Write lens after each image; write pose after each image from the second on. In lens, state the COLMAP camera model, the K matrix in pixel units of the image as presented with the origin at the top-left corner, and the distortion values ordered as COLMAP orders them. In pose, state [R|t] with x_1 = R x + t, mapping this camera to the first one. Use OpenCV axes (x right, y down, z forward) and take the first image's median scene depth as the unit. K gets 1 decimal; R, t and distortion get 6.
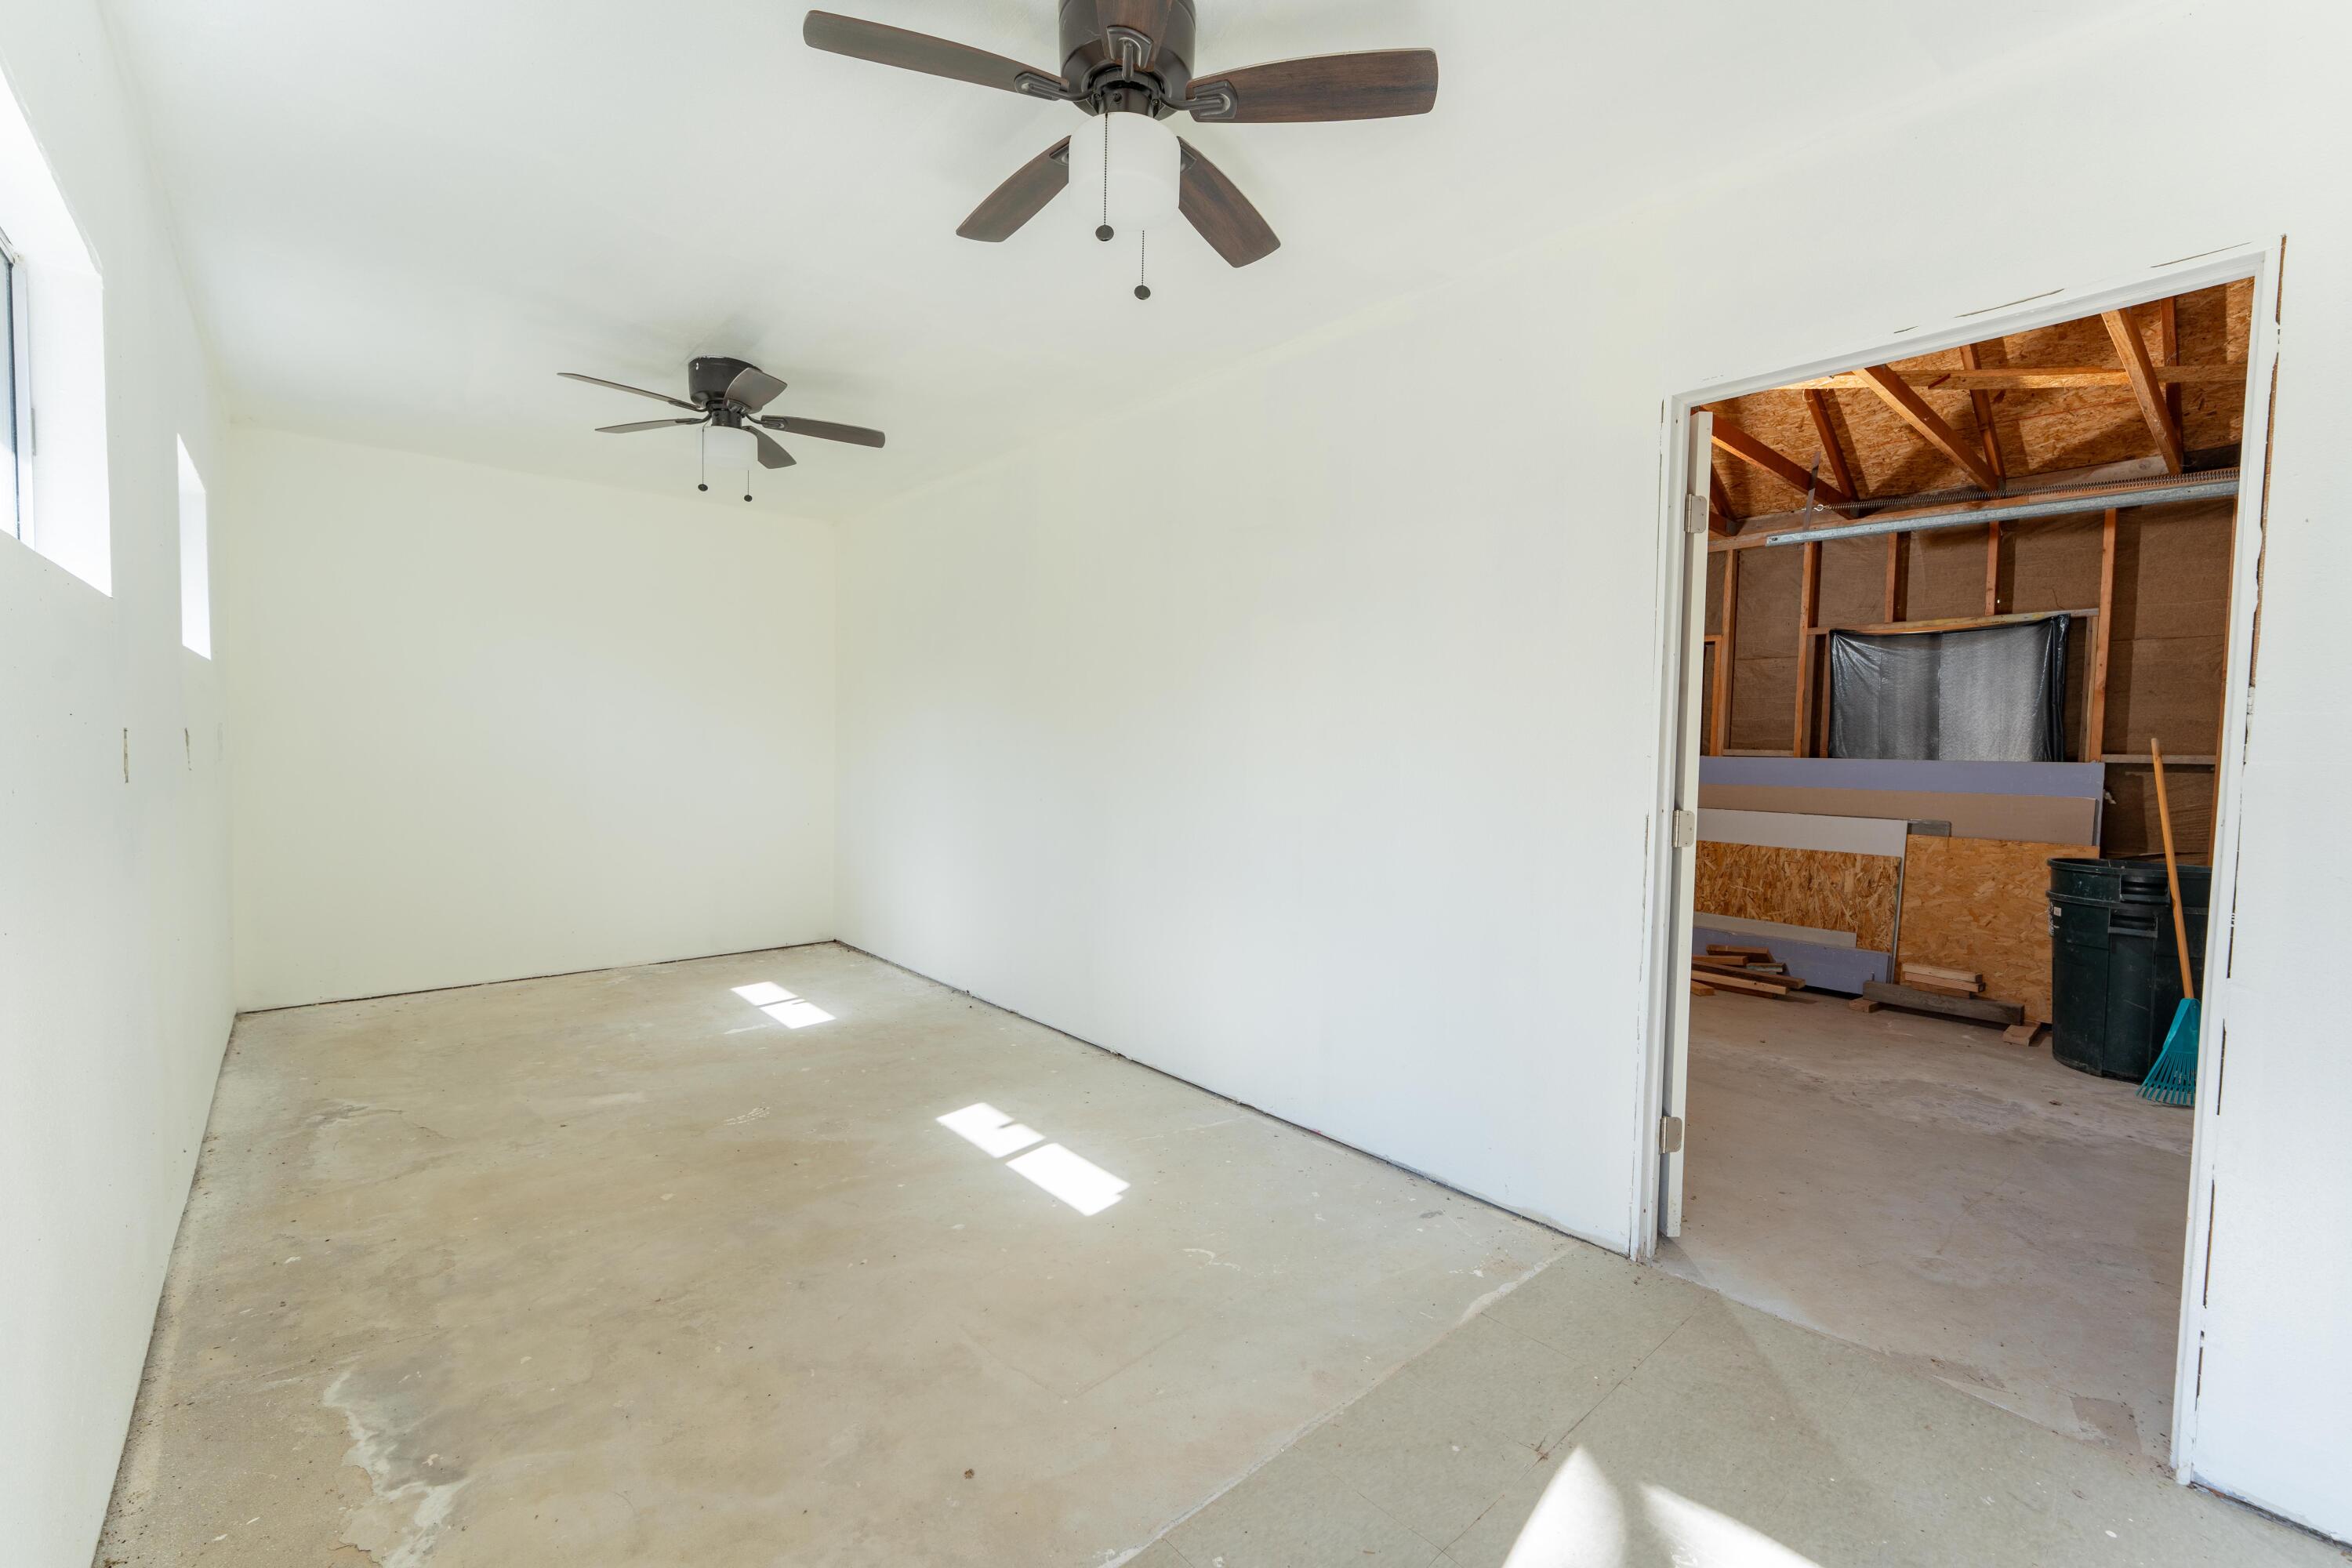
lens RADIAL K [[968.9, 0, 1170.4], [0, 968.9, 784.4], [0, 0, 1]] dist [-0.008165, -0.000106]
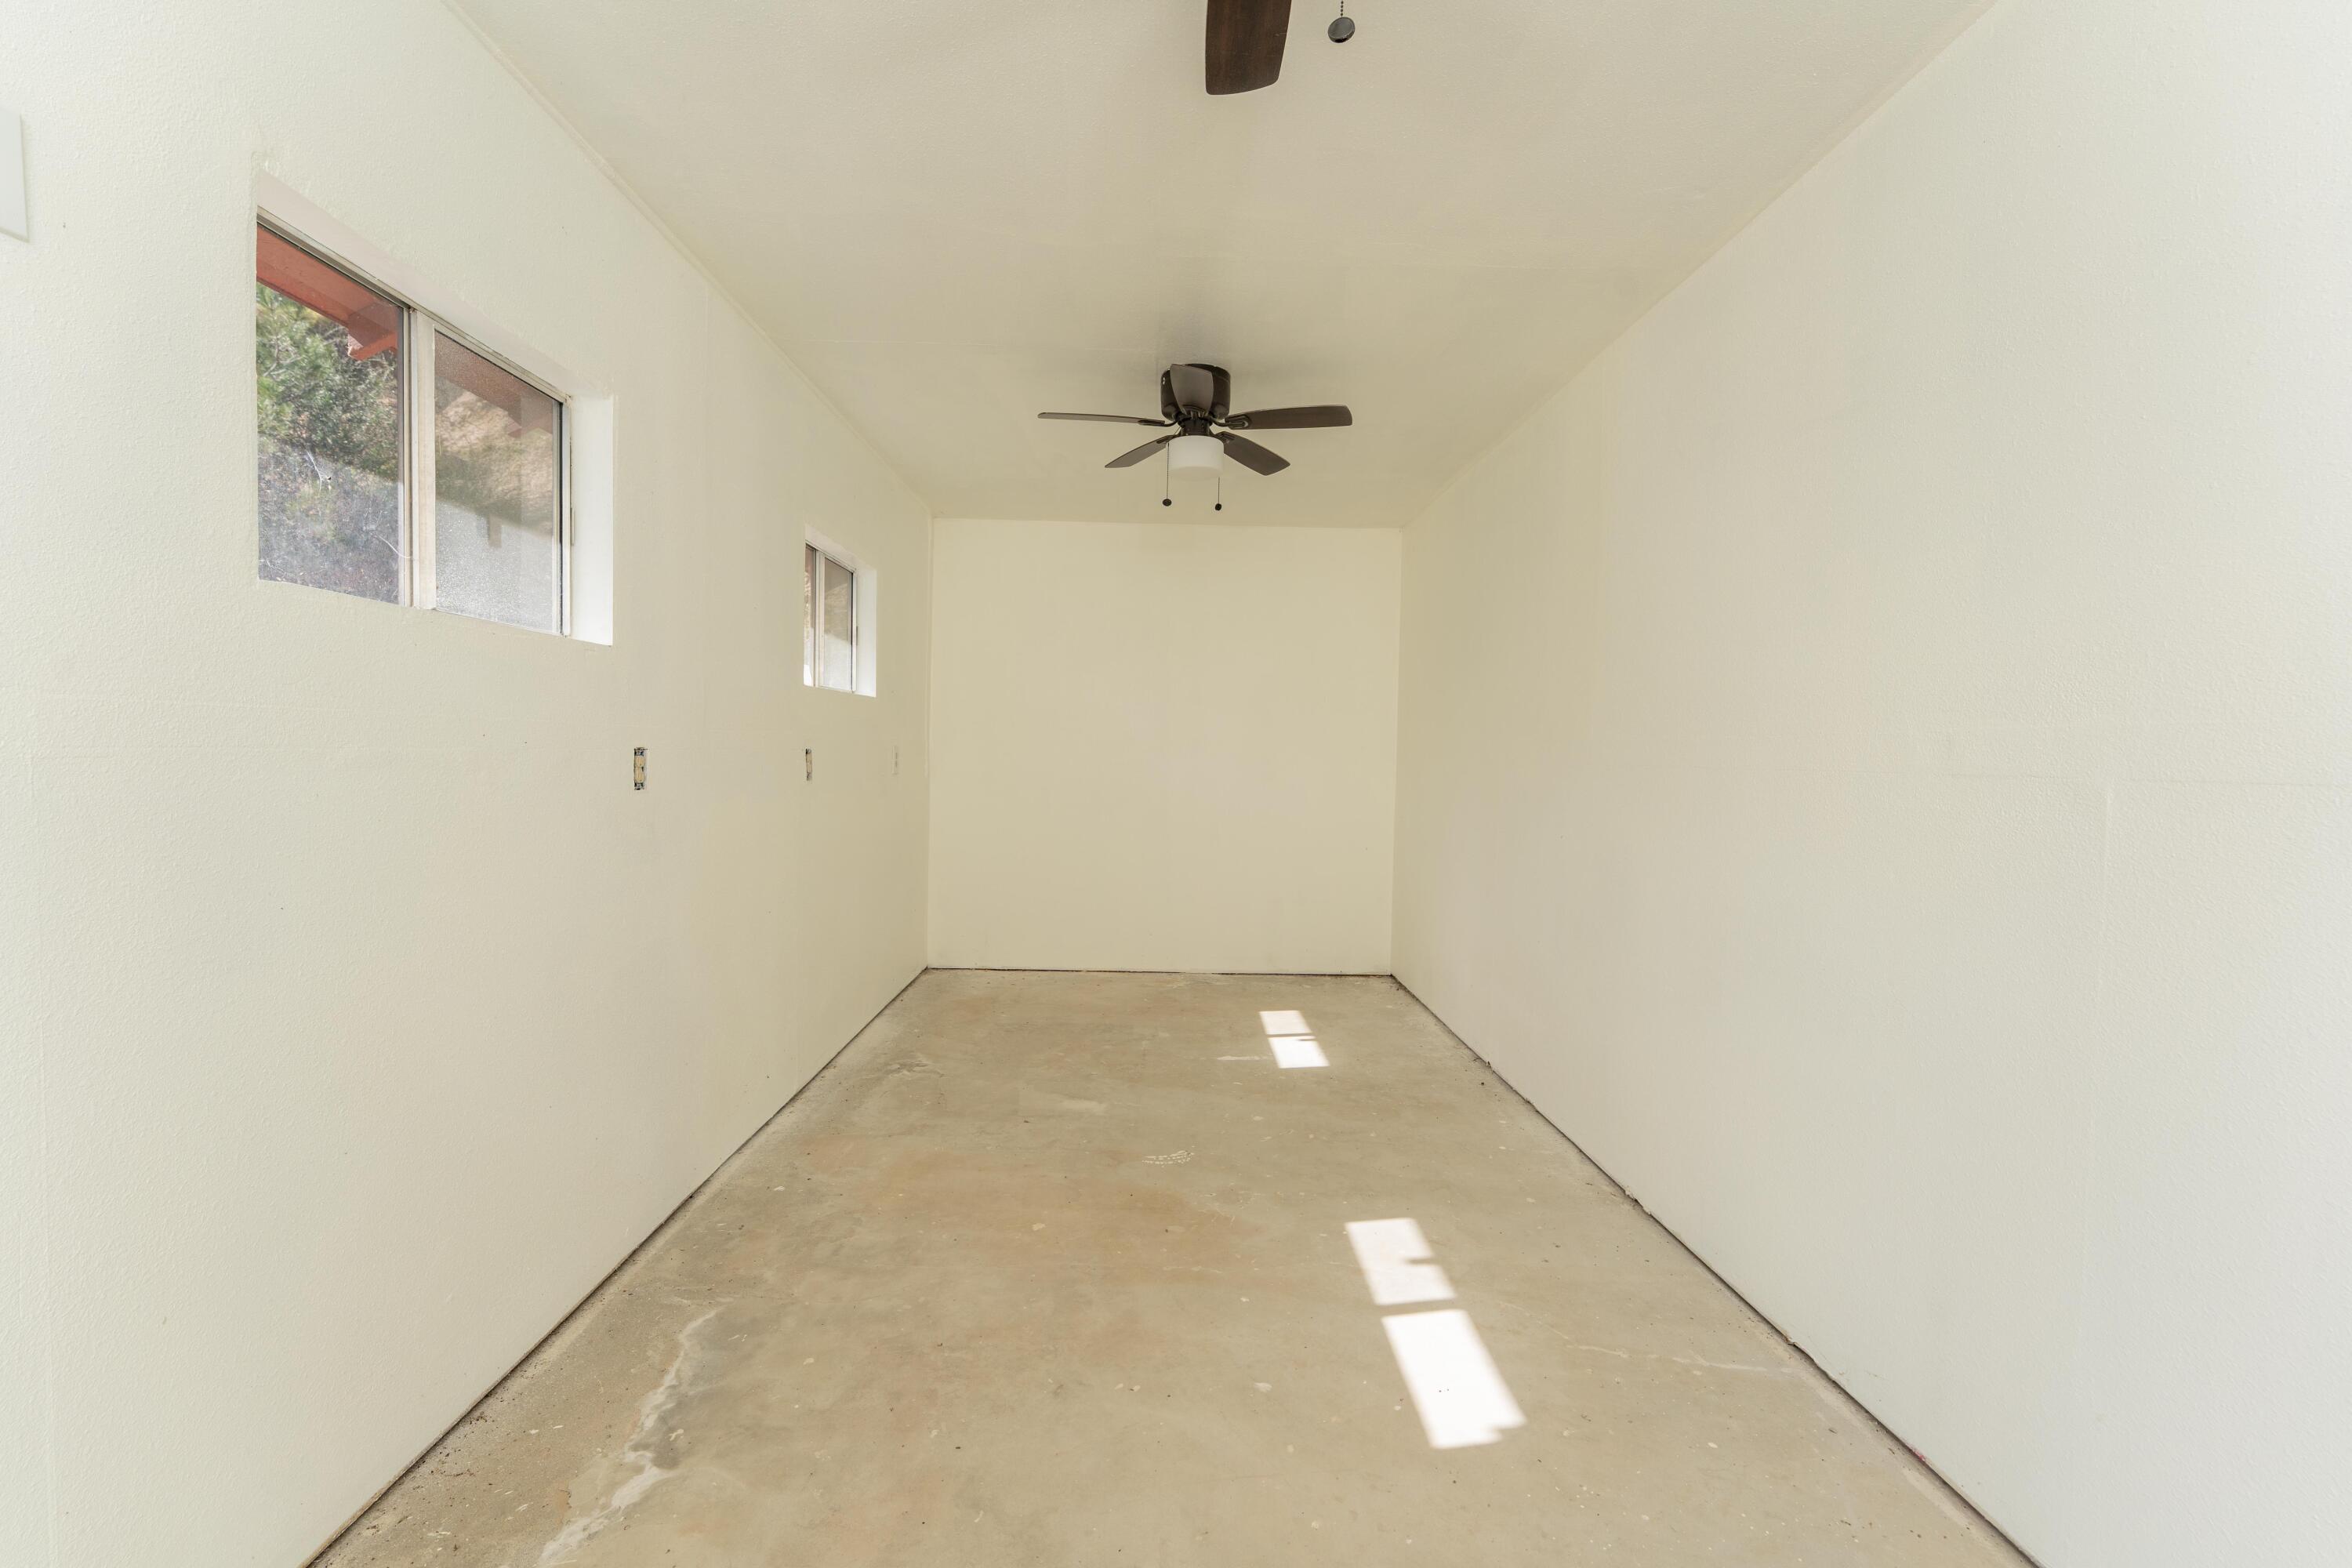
lens RADIAL K [[968.9, 0, 1171.9], [0, 968.9, 781.2], [0, 0, 1]] dist [-0.008165, -0.000106]
pose [[0.761828, 0.016337, -0.647574, 0.182723], [-0.032531, 0.999385, -0.013057, -0.012211], [0.646962, 0.031014, 0.761891, 0.293355]]
